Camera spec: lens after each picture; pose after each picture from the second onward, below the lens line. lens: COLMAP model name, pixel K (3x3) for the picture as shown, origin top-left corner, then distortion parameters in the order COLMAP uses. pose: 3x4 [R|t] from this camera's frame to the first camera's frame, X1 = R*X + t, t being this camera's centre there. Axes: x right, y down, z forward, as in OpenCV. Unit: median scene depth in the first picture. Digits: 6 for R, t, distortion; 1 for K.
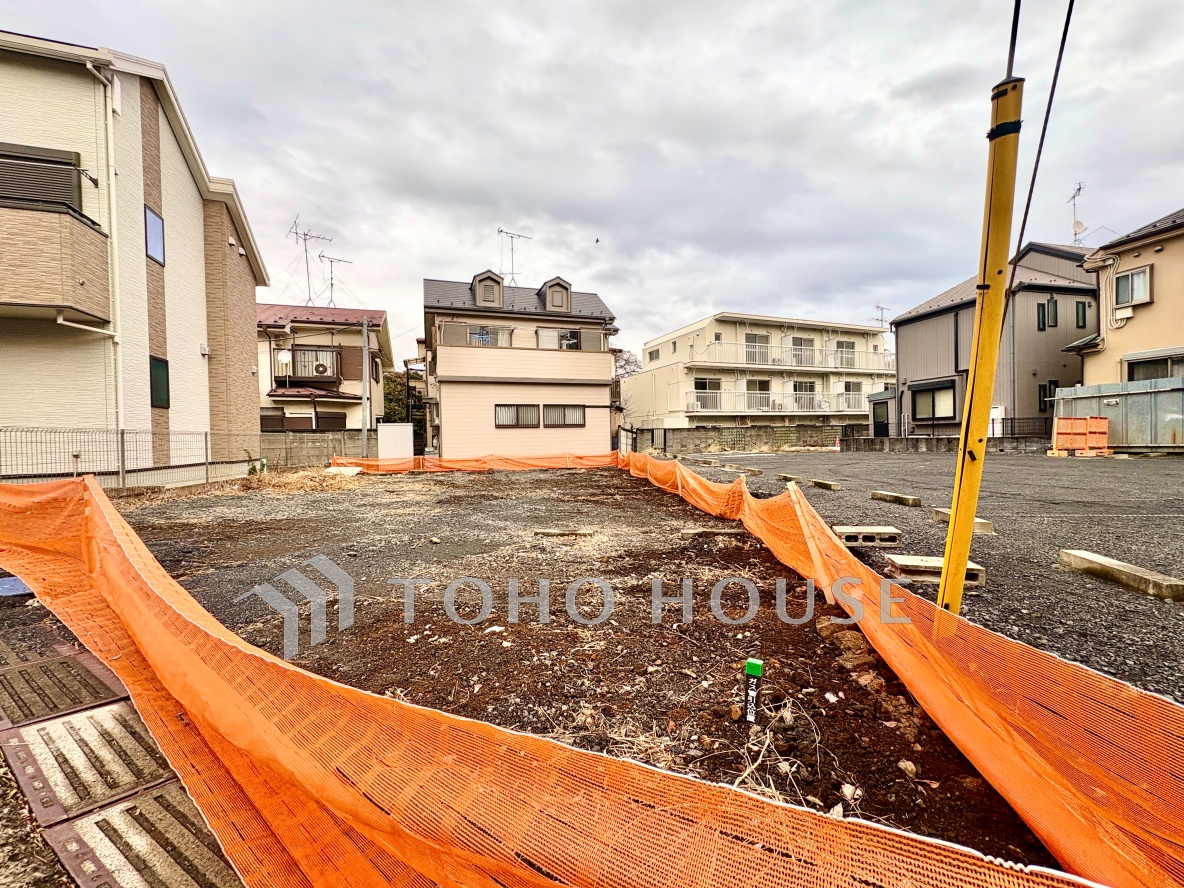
lens RADIAL K [[469.9, 0, 592.0], [0, 469.9, 444.0], [0, 0, 1]] dist [-0.001743, 0.000357]
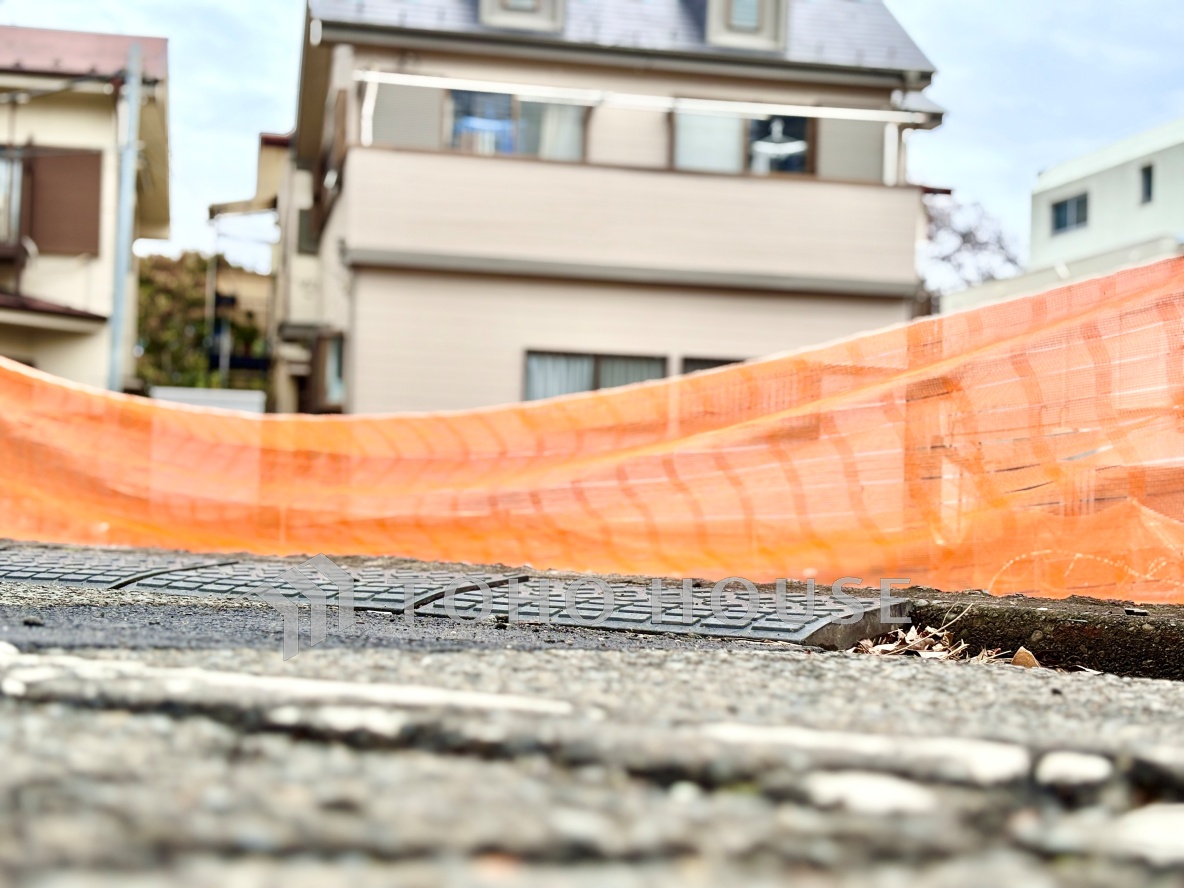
lens RADIAL K [[1769.3, 0, 592.0], [0, 1769.3, 444.0], [0, 0, 1]] dist [0.022848, 0.050122]
pose [[0.991146, 0.043309, -0.125516, -0.017904], [-0.050974, 0.996985, -0.058510, 0.040115], [0.122604, 0.064390, 0.990365, -0.110914]]
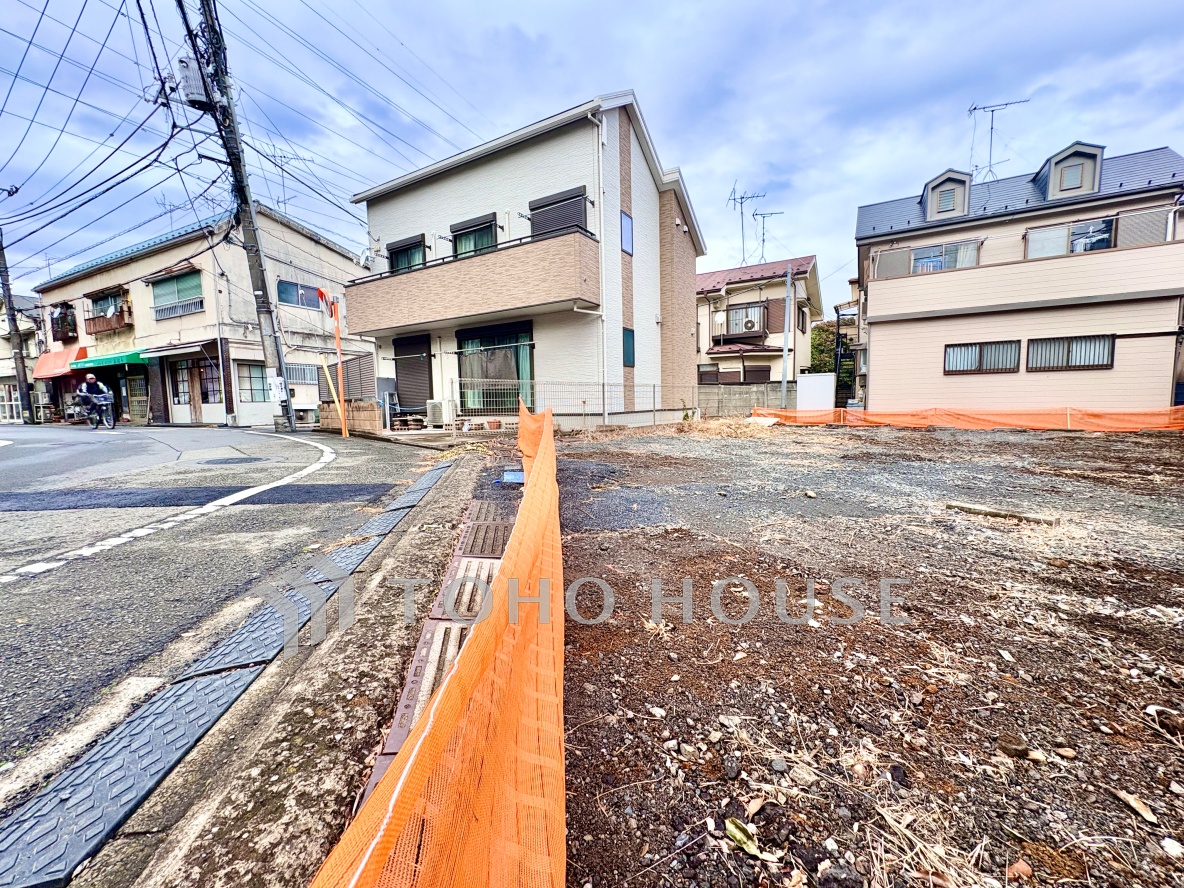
lens RADIAL K [[469.9, 0, 592.0], [0, 469.9, 444.0], [0, 0, 1]] dist [-0.001743, 0.000357]
pose [[0.649017, 0.075385, -0.757029, 0.018356], [-0.001652, 0.995216, 0.097688, 0.005543], [0.760772, -0.062151, 0.646037, 0.026200]]
